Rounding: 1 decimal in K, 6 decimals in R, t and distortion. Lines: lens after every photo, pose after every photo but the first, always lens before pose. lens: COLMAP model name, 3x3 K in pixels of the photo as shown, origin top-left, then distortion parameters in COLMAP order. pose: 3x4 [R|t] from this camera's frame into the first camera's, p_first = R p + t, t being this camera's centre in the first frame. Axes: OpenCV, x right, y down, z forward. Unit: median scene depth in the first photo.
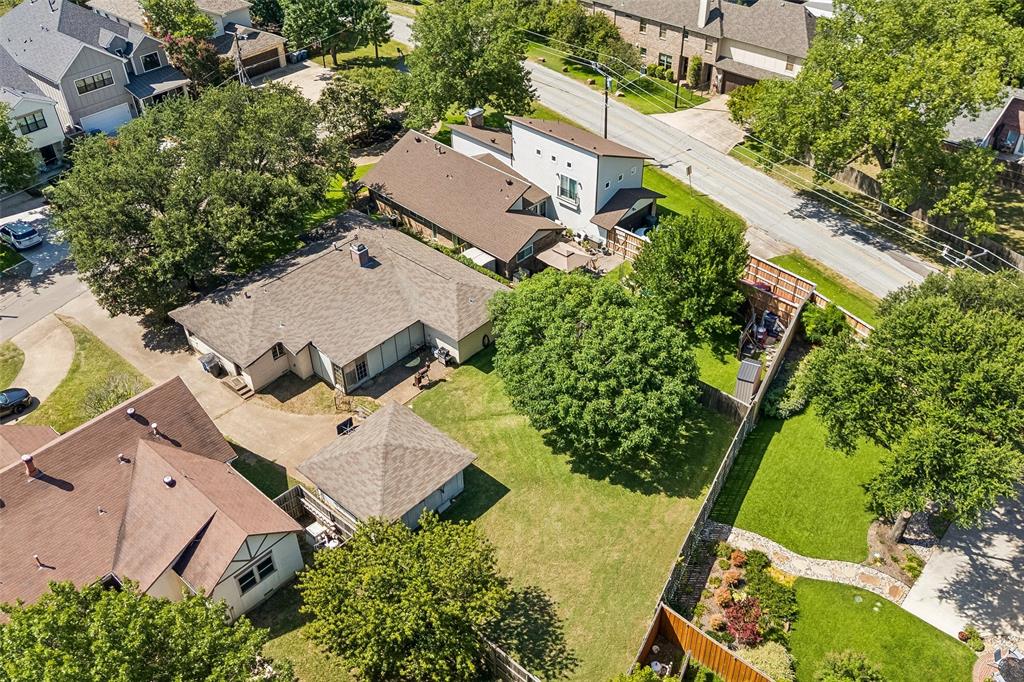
lens RADIAL K [[887.0, 0, 514.2], [0, 887.0, 339.2], [0, 0, 1]] dist [0.061860, -0.024968]
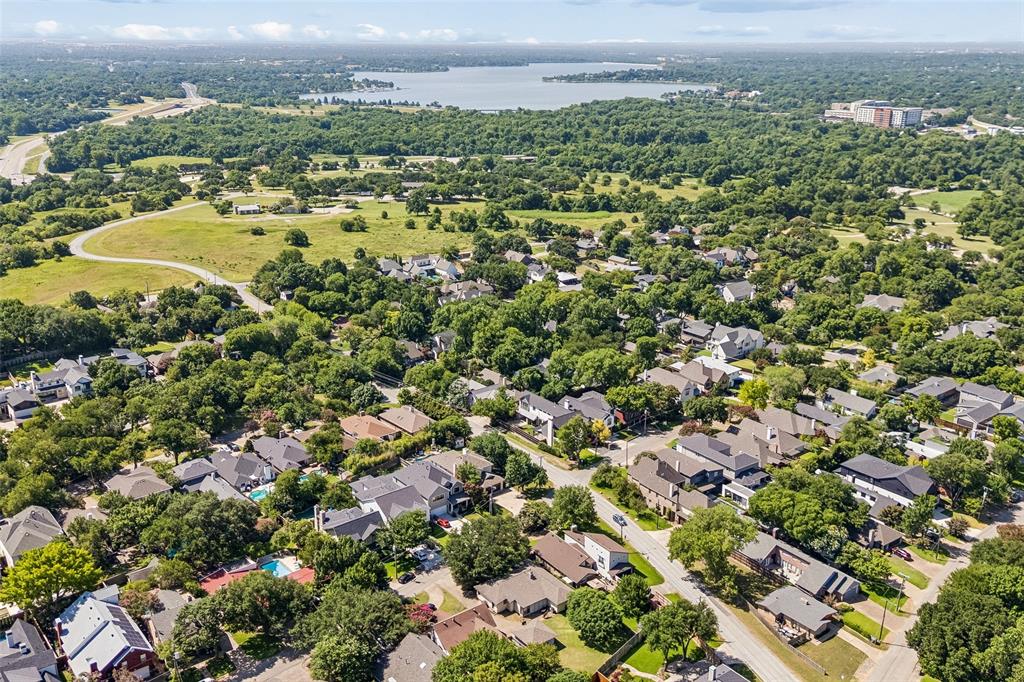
lens RADIAL K [[887.0, 0, 512.2], [0, 887.0, 337.5], [0, 0, 1]] dist [0.061860, -0.024968]
pose [[0.983344, 0.074917, -0.165595, 0.225768], [-0.127941, 0.932447, -0.337895, 0.196641], [0.129095, 0.353454, 0.926502, -2.248074]]
